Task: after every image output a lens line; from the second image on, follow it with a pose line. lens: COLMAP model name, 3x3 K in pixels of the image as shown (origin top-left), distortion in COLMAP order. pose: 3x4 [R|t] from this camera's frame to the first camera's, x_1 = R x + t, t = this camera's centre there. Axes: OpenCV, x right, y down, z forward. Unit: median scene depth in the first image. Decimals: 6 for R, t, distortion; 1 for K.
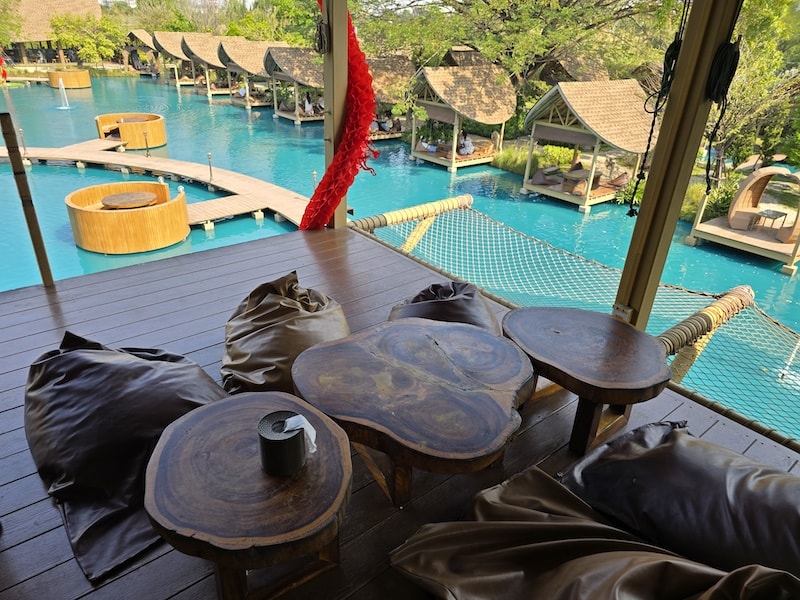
lens RADIAL K [[543.2, 0, 388.9], [0, 543.2, 303.2], [0, 0, 1]] dist [0.017268, -0.003199]
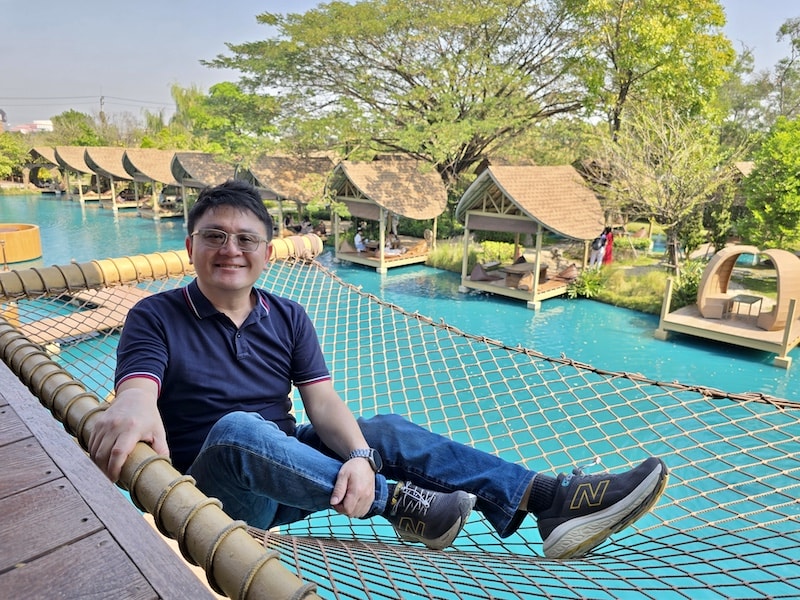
lens RADIAL K [[559.7, 0, 404.7], [0, 559.7, 333.7], [0, 0, 1]] dist [0.066574, -0.089087]
pose [[0.991583, -0.050476, 0.119232, 0.043624], [0.068668, 0.985716, -0.153779, -0.006788], [-0.109767, 0.160672, 0.980885, 0.139919]]
